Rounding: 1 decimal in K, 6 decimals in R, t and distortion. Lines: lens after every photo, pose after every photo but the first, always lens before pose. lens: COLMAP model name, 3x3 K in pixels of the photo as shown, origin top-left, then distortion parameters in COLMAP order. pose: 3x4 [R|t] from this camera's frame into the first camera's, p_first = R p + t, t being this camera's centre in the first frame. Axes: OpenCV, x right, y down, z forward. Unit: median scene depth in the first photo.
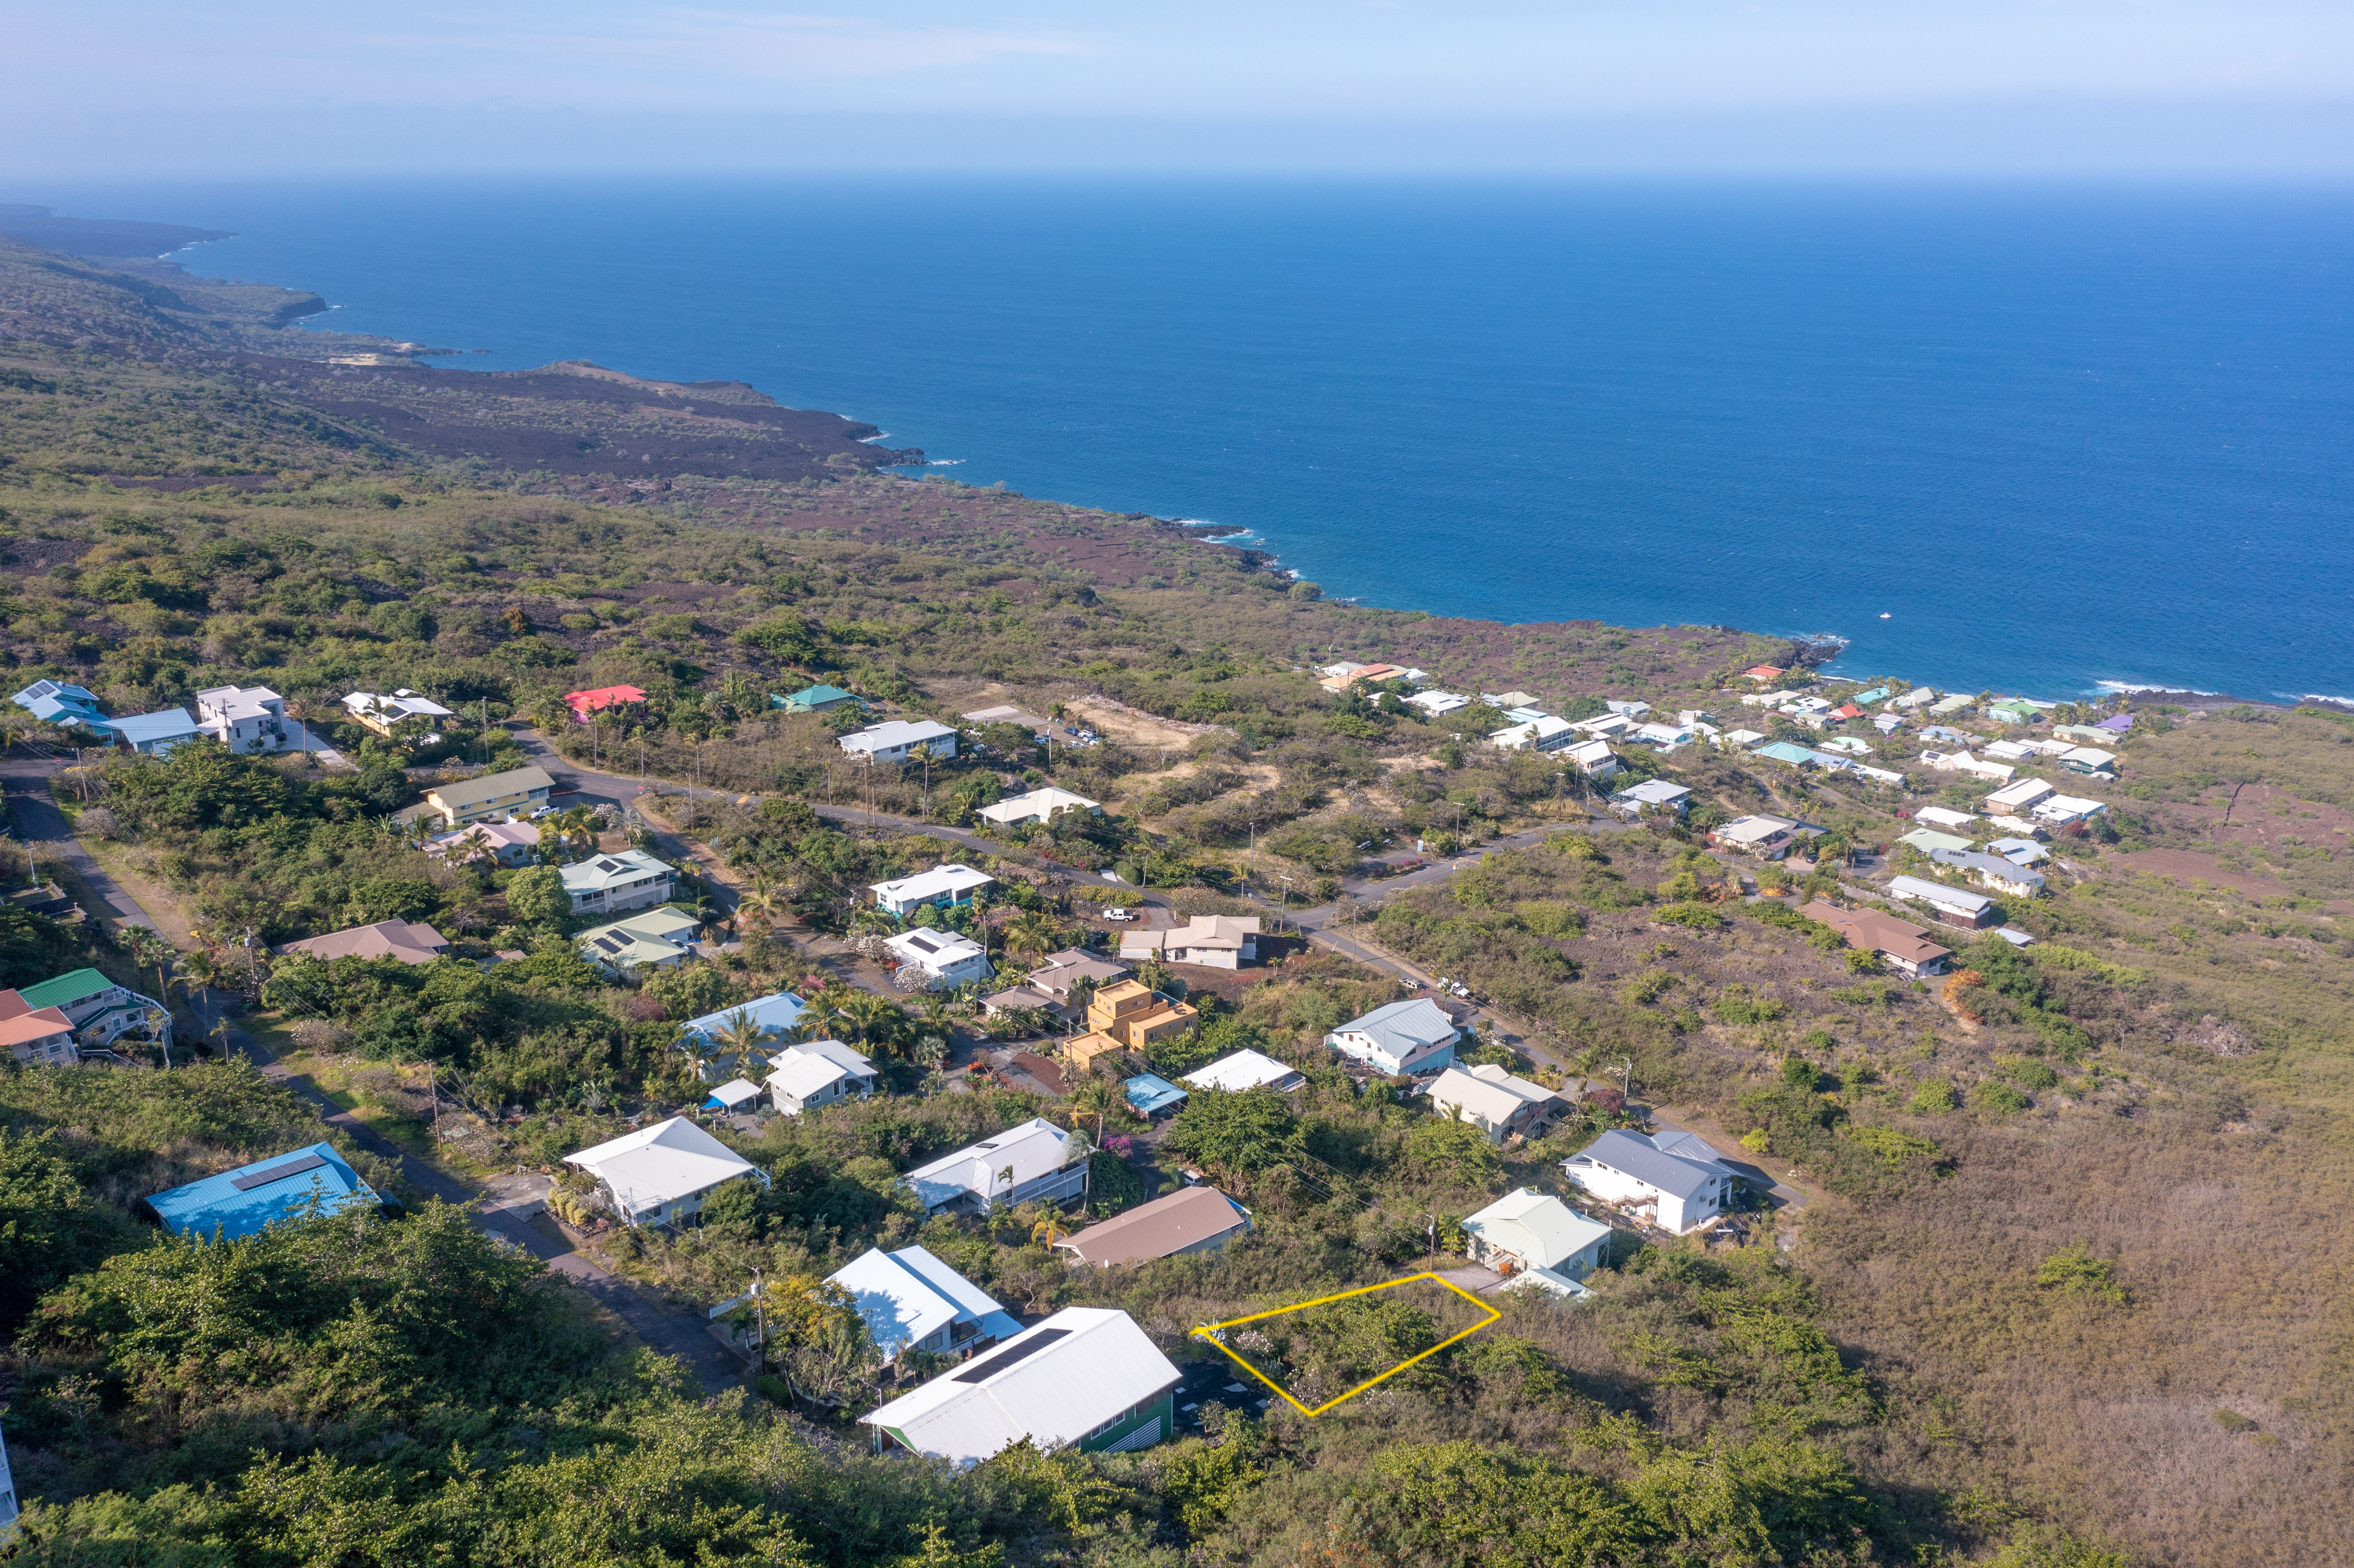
lens RADIAL K [[1920.3, 0, 1170.1], [0, 1920.3, 783.2], [0, 0, 1]] dist [0.007939, -0.008806]
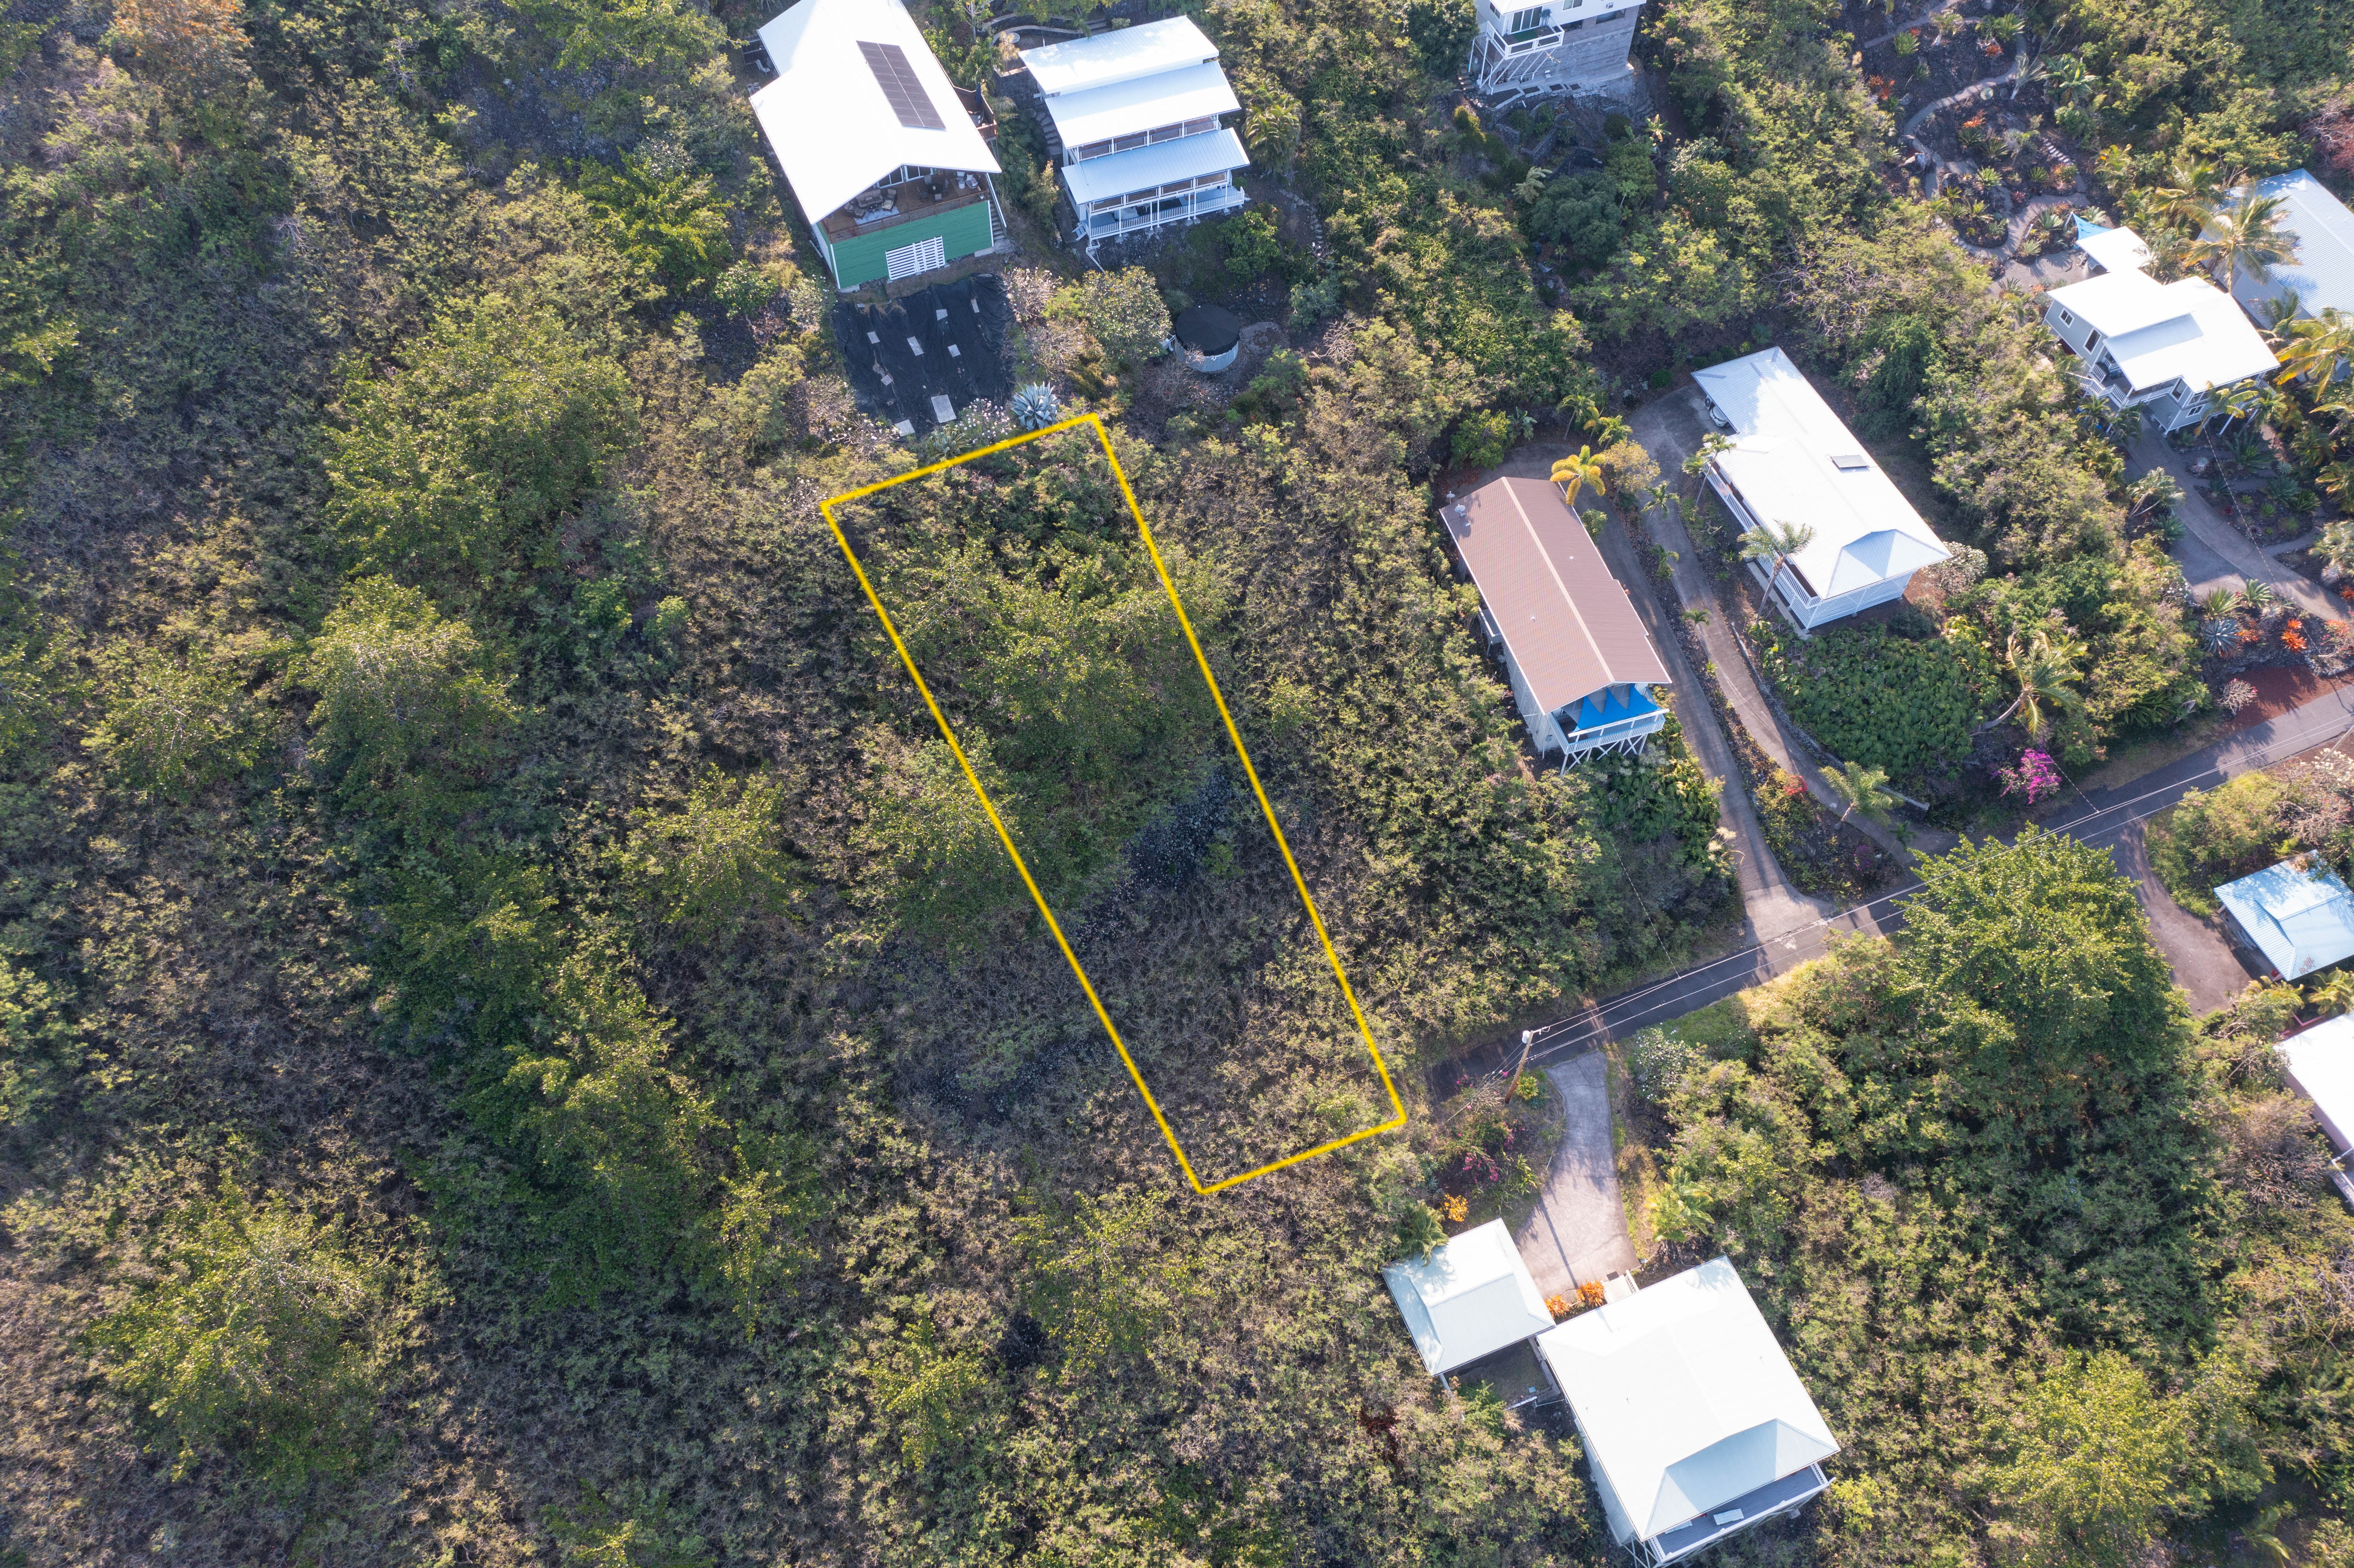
lens RADIAL K [[1920.3, 0, 1161.1], [0, 1920.3, 781.2], [0, 0, 1]] dist [0.007939, -0.008806]
pose [[-0.359480, 0.772643, -0.523256, 0.332190], [-0.292216, 0.439329, 0.849470, -0.197347], [0.886219, 0.458271, 0.067848, 0.671342]]
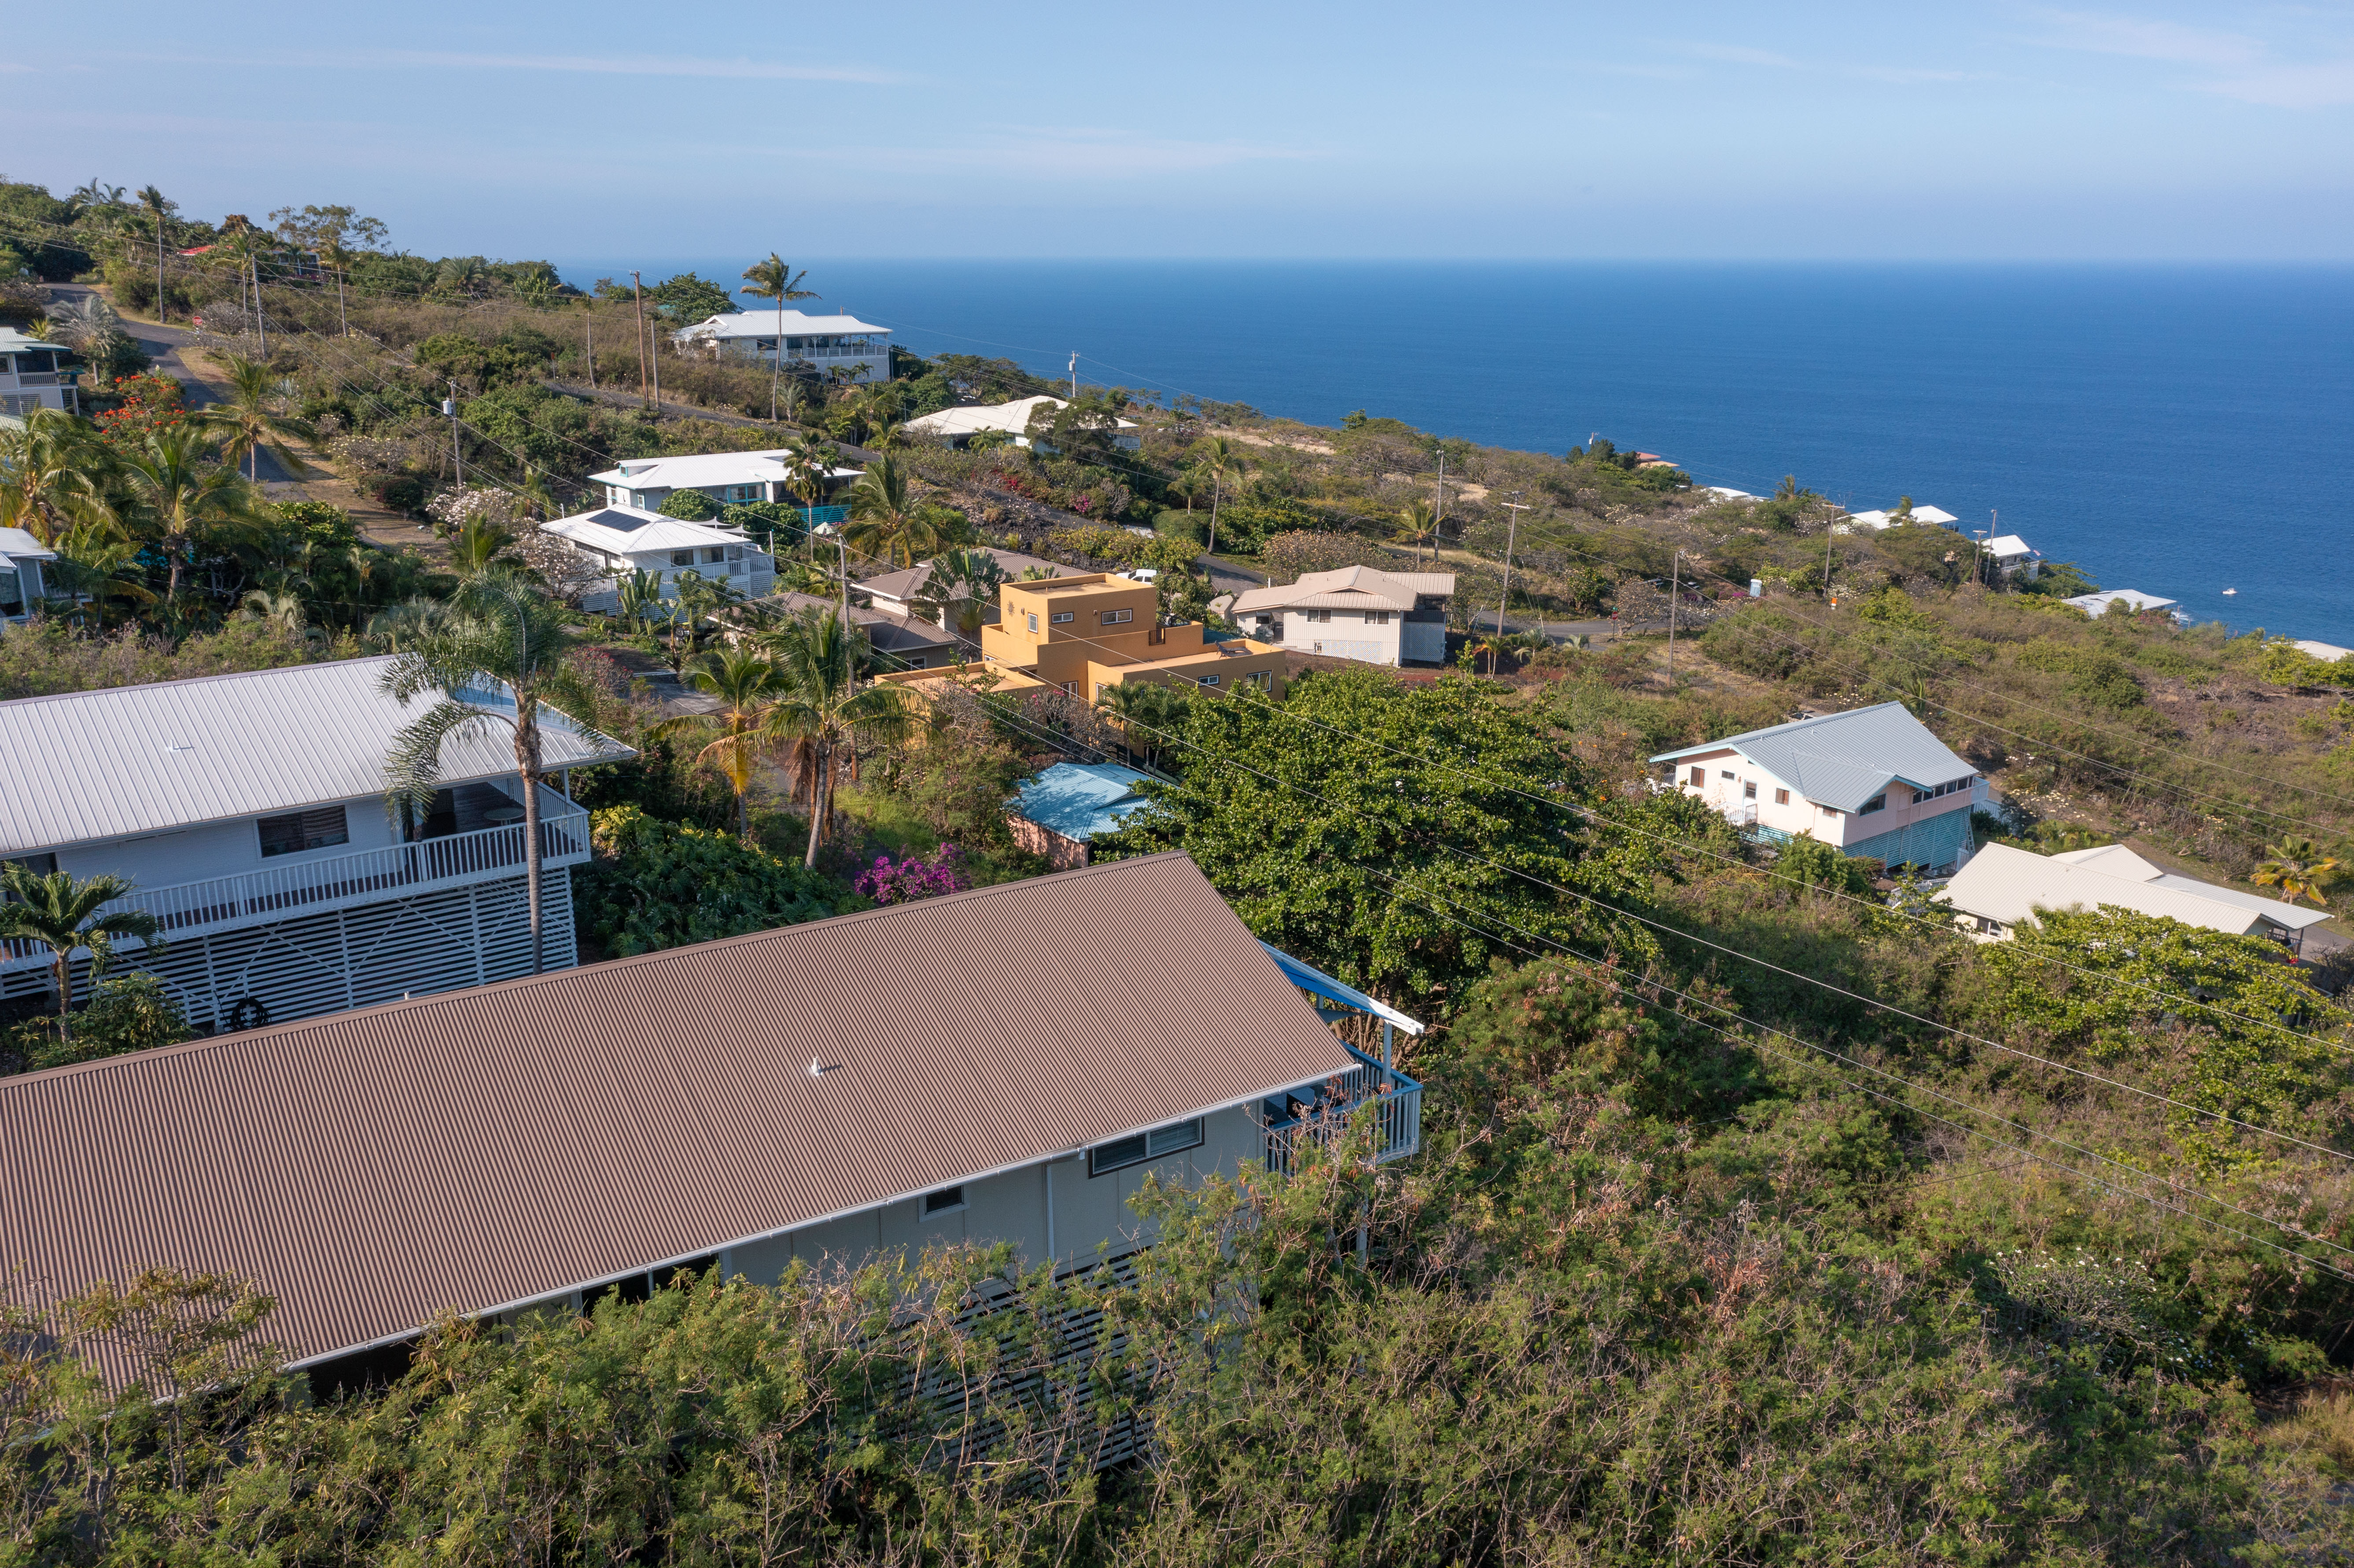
lens RADIAL K [[1920.3, 0, 1185.6], [0, 1920.3, 785.0], [0, 0, 1]] dist [0.007939, -0.008806]
pose [[0.995838, 0.039681, -0.082049, 0.027800], [-0.042757, 0.998434, -0.036078, 0.167647], [0.080489, 0.039436, 0.995975, 0.680133]]
